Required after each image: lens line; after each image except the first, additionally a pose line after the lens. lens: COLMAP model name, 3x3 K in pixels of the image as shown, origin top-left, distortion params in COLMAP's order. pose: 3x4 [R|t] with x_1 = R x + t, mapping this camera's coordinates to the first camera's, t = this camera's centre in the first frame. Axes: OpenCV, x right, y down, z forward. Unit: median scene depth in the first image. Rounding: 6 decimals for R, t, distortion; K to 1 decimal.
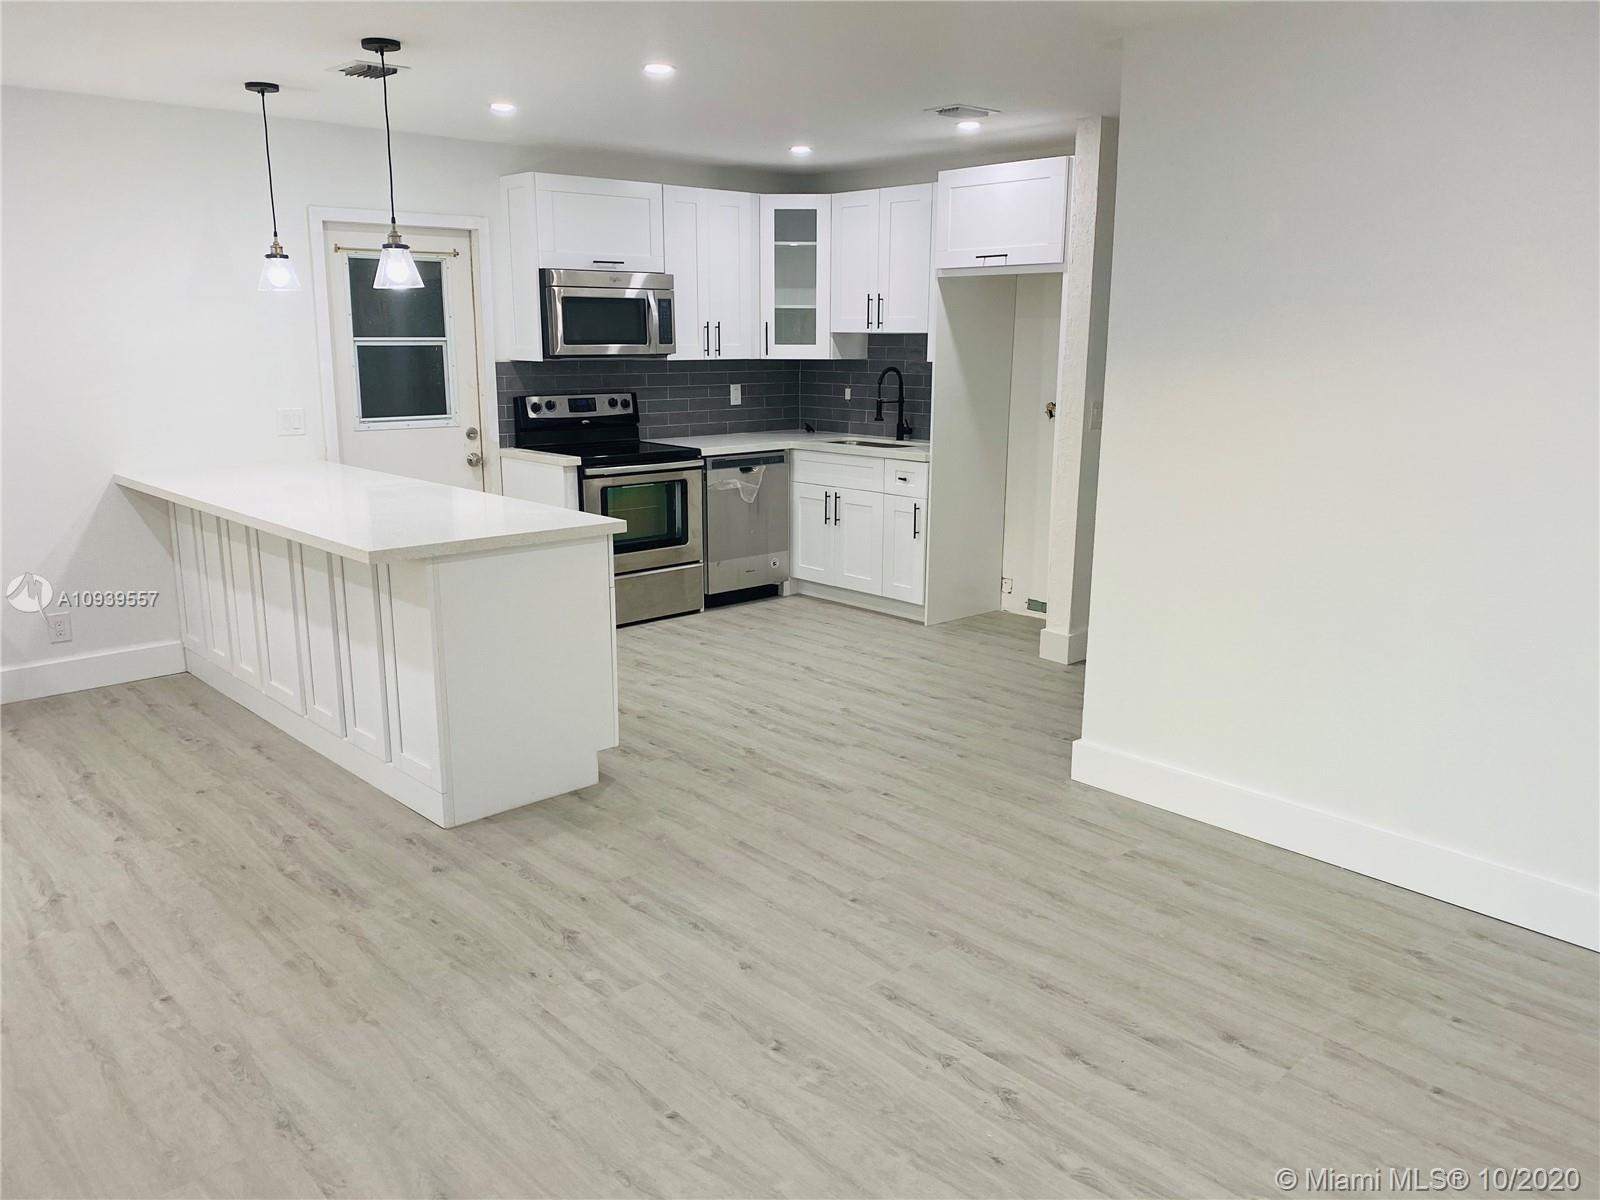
lens RADIAL K [[1236.4, 0, 812.5], [0, 1236.4, 649.8], [0, 0, 1]] dist [0.019400, -0.005720]
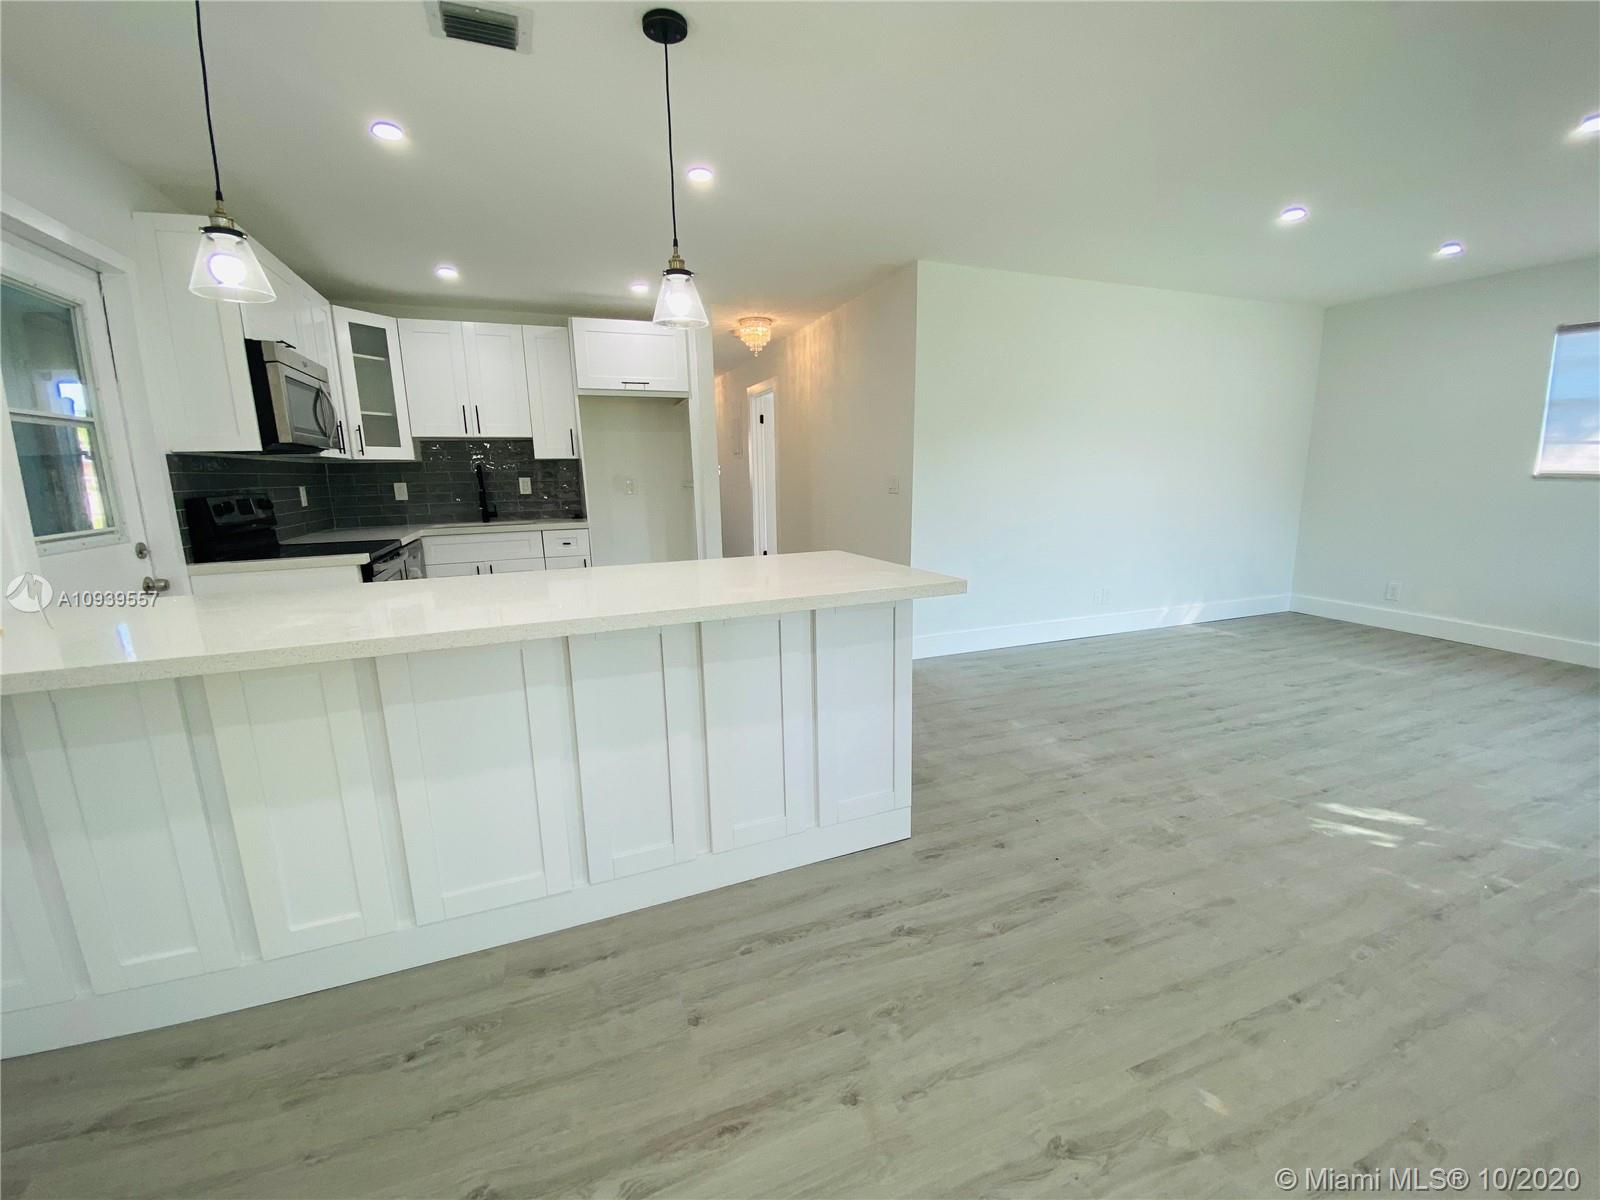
lens RADIAL K [[636.3, 0, 812.8], [0, 636.3, 613.5], [0, 0, 1]] dist [-0.001850, -0.001243]
pose [[0.359036, -0.216577, 0.907848, -0.473117], [0.252007, 0.959071, 0.129133, -0.084303], [-0.898658, 0.182420, 0.398920, 0.484230]]
